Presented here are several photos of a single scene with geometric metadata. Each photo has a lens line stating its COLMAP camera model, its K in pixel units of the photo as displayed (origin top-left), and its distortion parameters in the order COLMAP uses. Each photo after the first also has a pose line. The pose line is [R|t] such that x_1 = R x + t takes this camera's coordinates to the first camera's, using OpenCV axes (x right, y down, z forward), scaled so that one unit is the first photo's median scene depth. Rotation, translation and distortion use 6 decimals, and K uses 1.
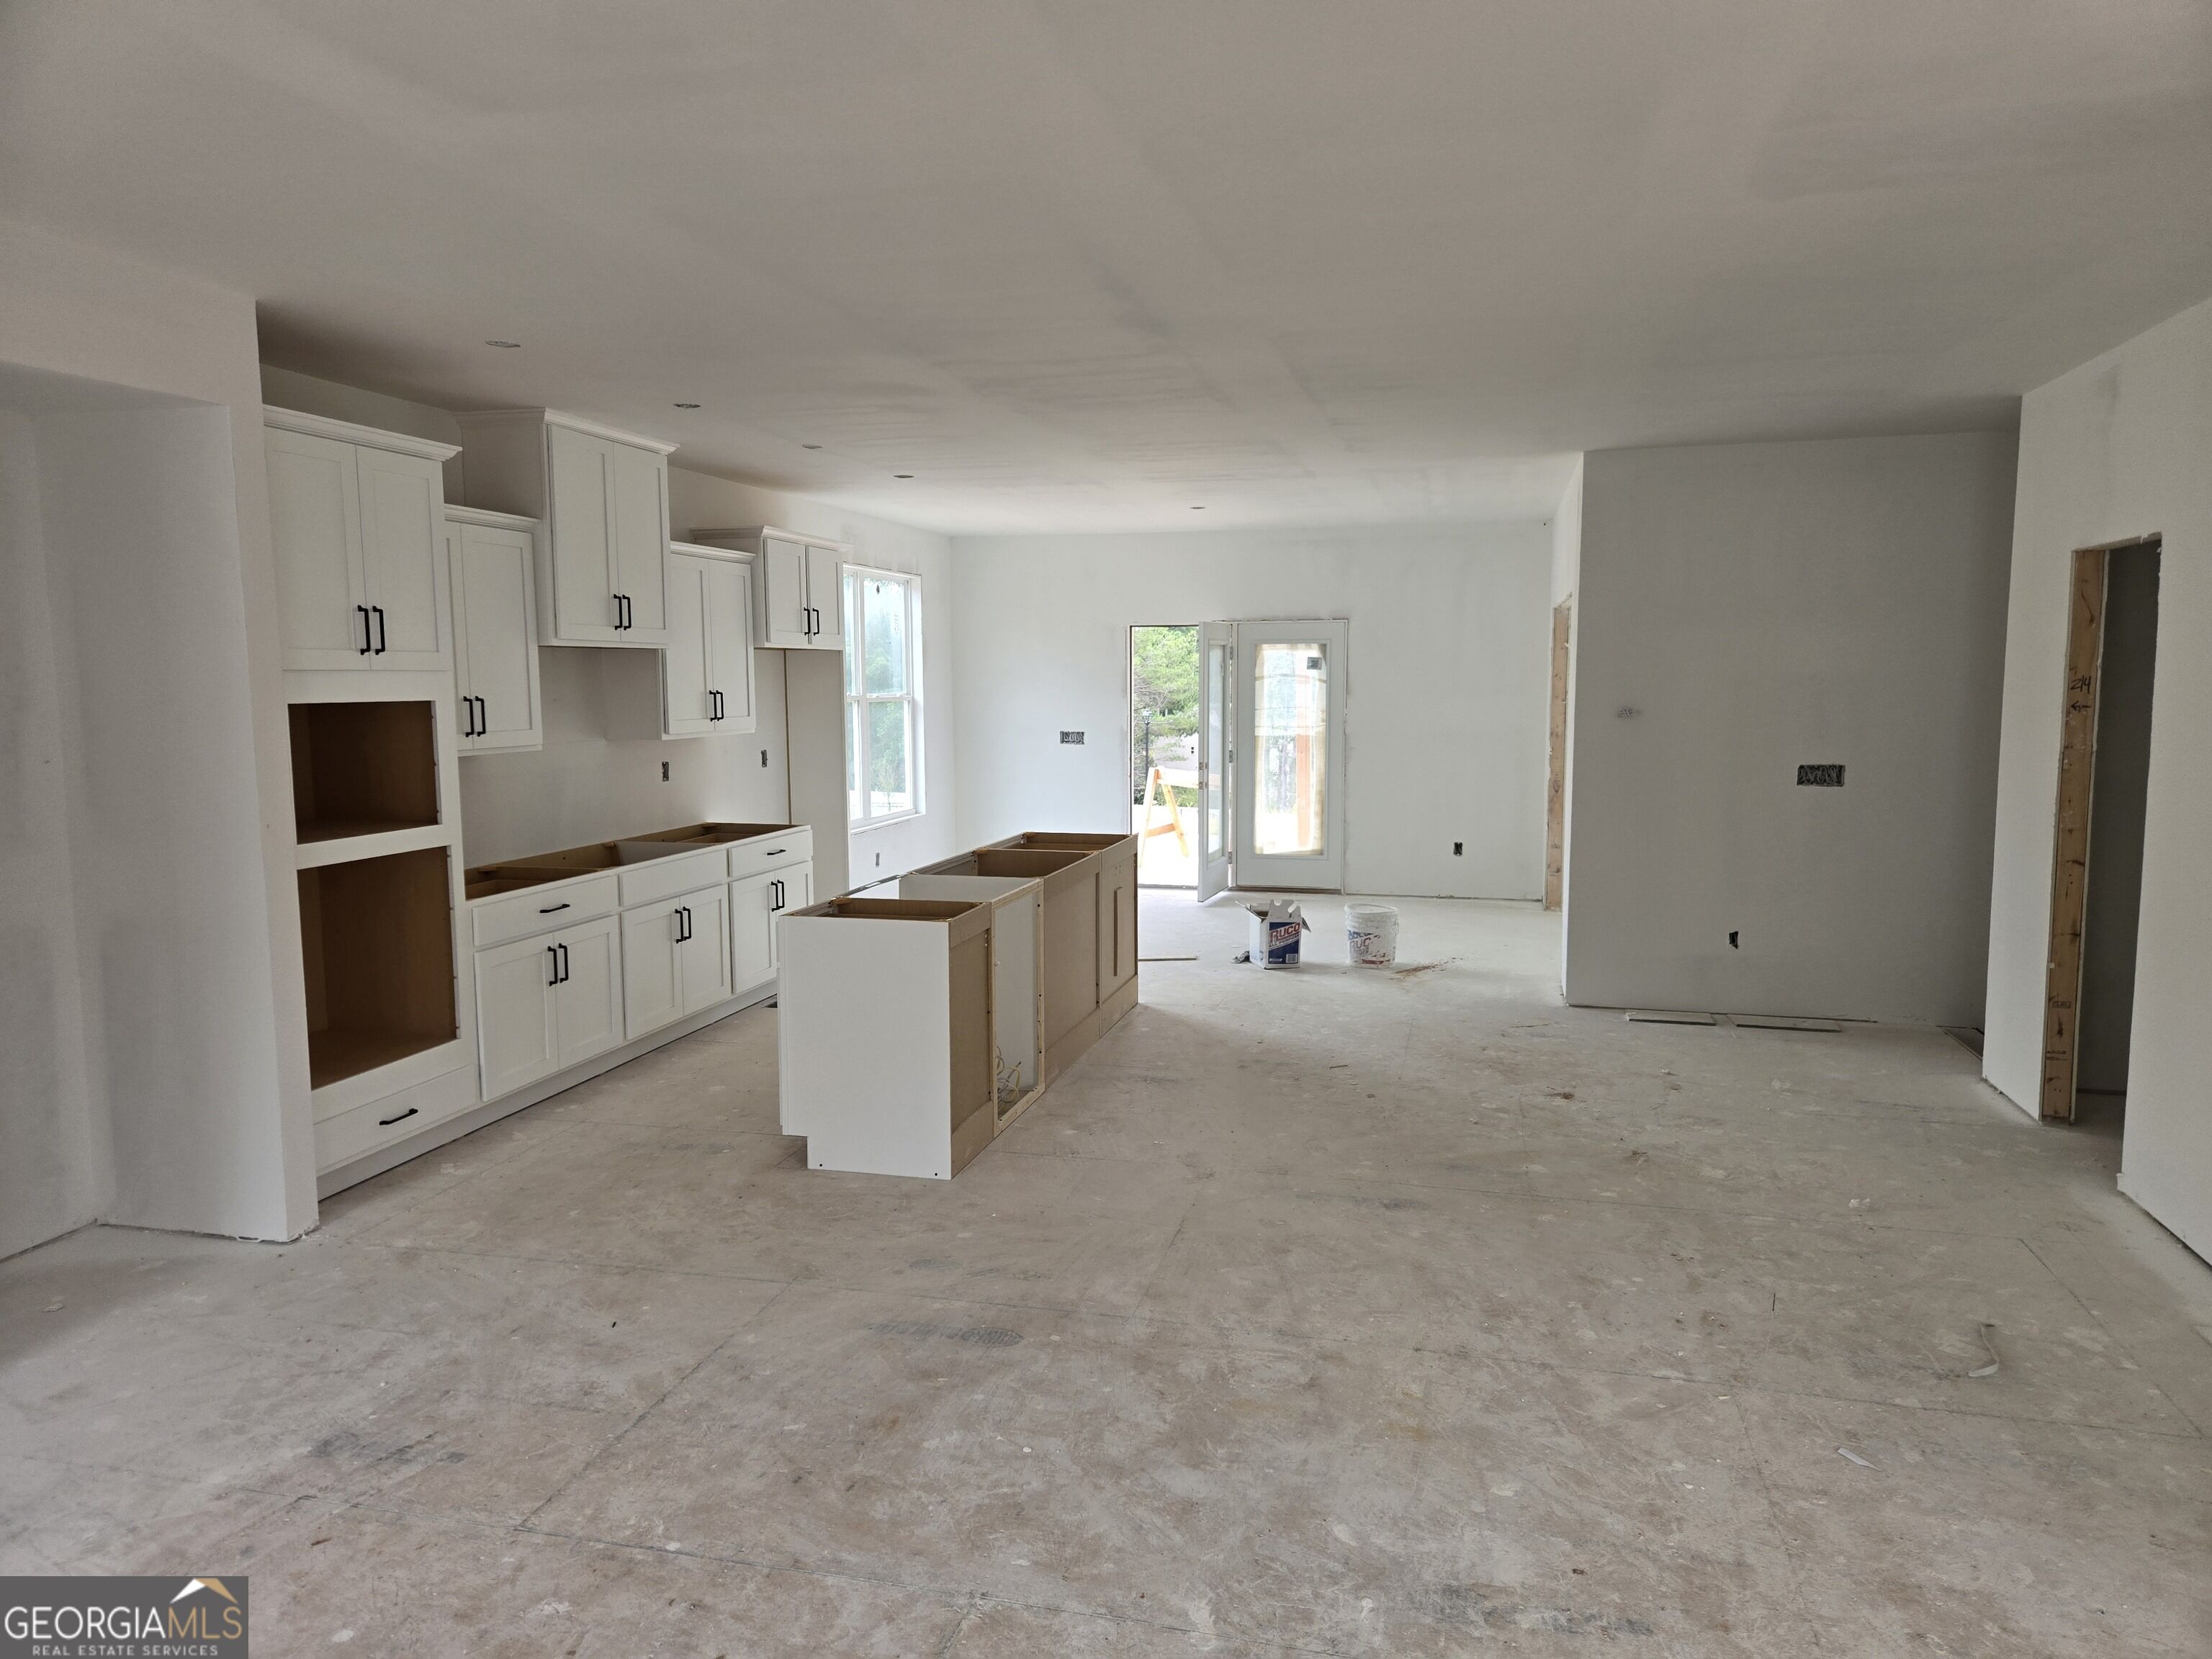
lens RADIAL K [[1472.0, 0, 1107.8], [0, 1472.0, 830.3], [0, 0, 1]] dist [0.050433, -0.026179]
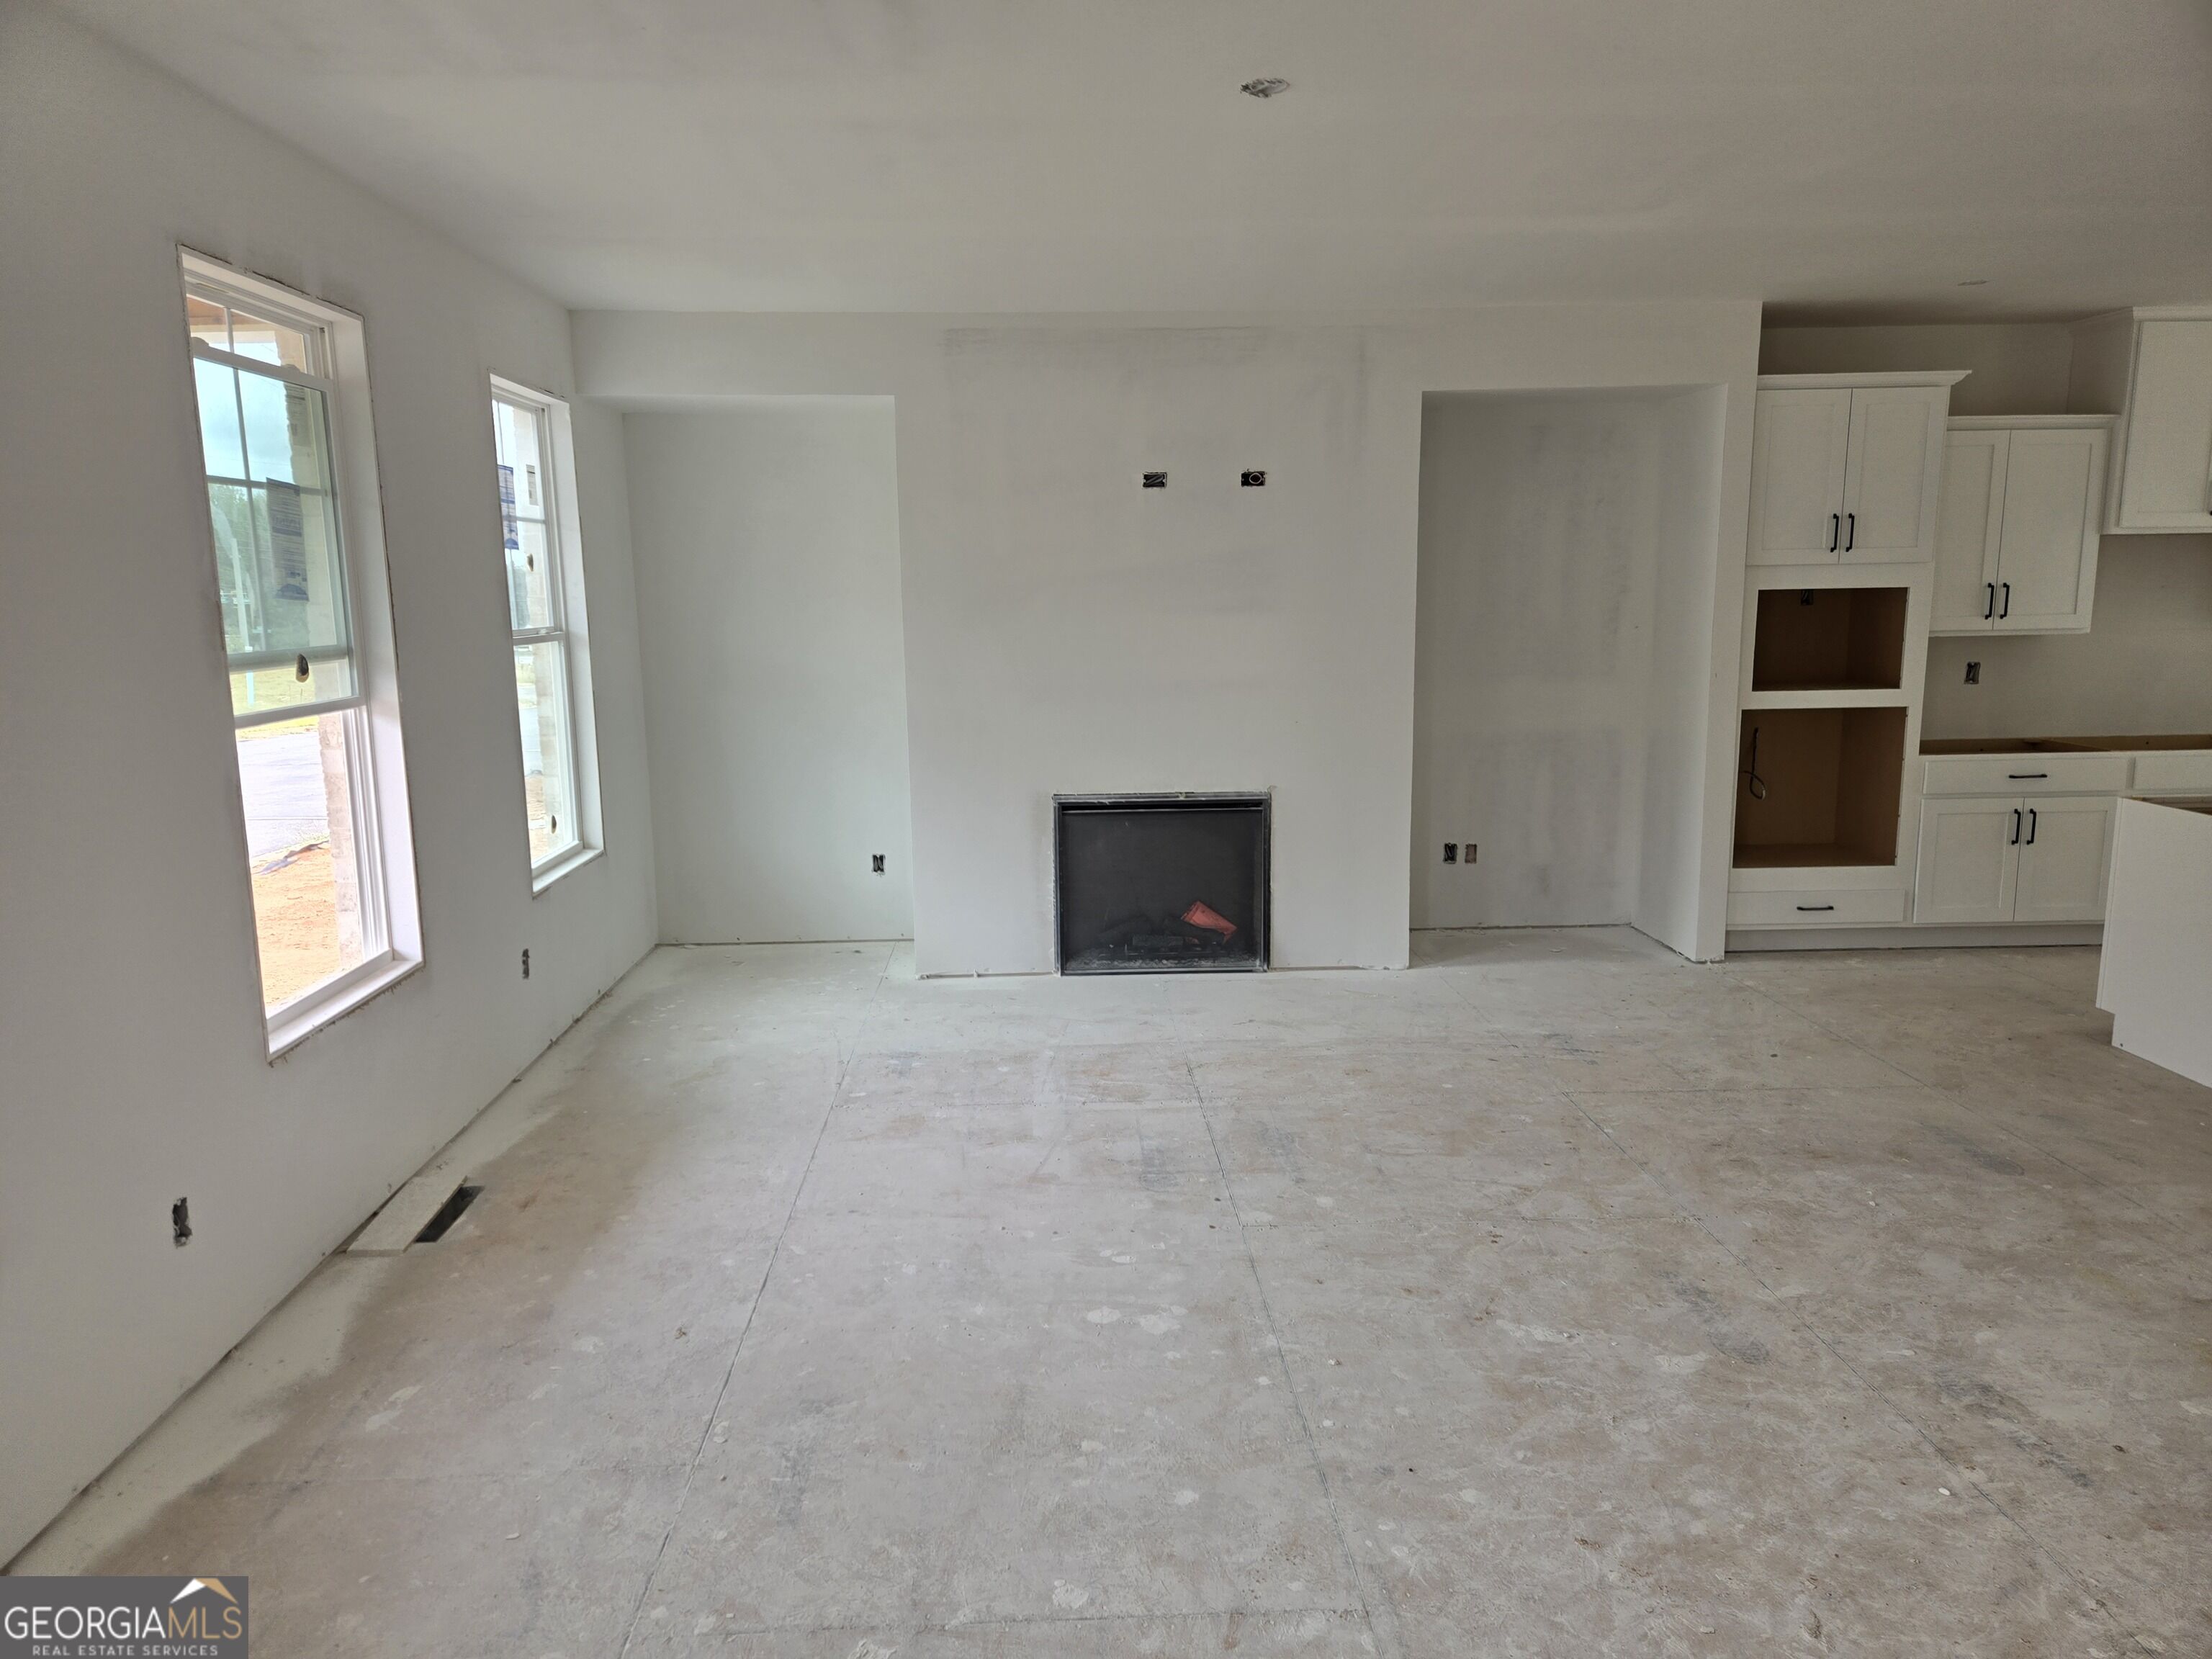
lens RADIAL K [[1472.0, 0, 1103.2], [0, 1472.0, 824.5], [0, 0, 1]] dist [0.050433, -0.026179]
pose [[0.300999, 0.161710, -0.939813, 0.675354], [-0.091713, 0.985858, 0.140259, -0.007644], [0.949204, 0.043976, 0.311574, -0.008014]]
